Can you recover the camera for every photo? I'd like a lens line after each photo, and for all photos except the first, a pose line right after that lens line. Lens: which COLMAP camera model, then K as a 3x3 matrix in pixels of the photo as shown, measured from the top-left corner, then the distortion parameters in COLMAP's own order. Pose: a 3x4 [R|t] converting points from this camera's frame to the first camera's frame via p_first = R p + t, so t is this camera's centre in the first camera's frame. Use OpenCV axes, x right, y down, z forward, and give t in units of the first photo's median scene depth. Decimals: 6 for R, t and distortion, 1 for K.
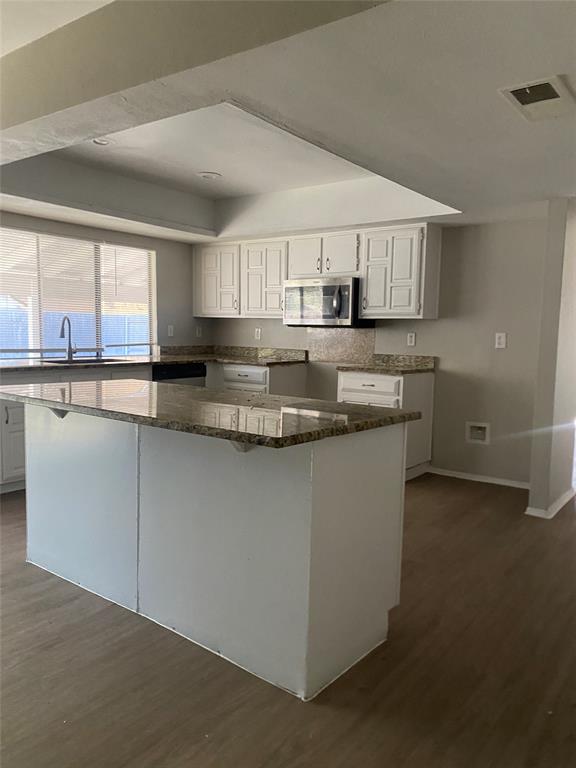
lens RADIAL K [[566.9, 0, 288.0], [0, 566.9, 384.0], [0, 0, 1]] dist [0.024420, -0.004380]
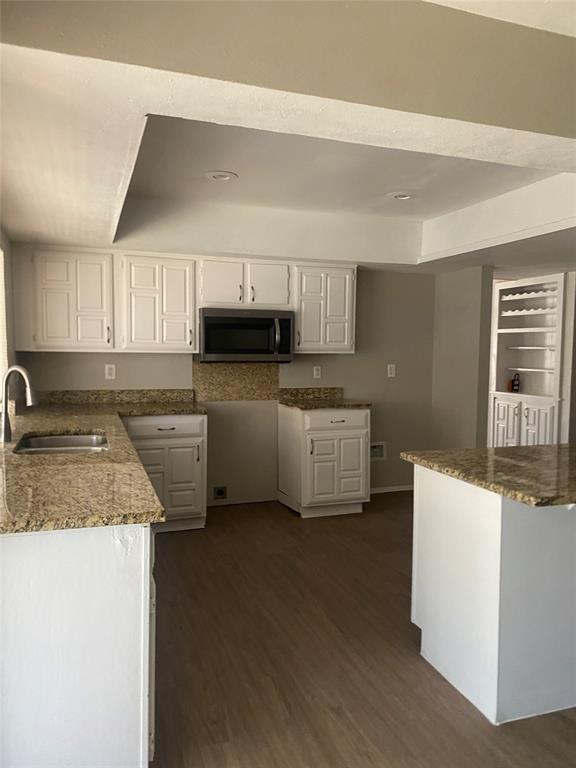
lens RADIAL K [[566.9, 0, 288.0], [0, 566.9, 384.0], [0, 0, 1]] dist [0.024420, -0.004380]
pose [[0.572392, -0.067638, 0.817186, -0.657853], [0.082789, 0.996267, 0.024471, -0.087193], [-0.815790, 0.053647, 0.575855, 0.452831]]
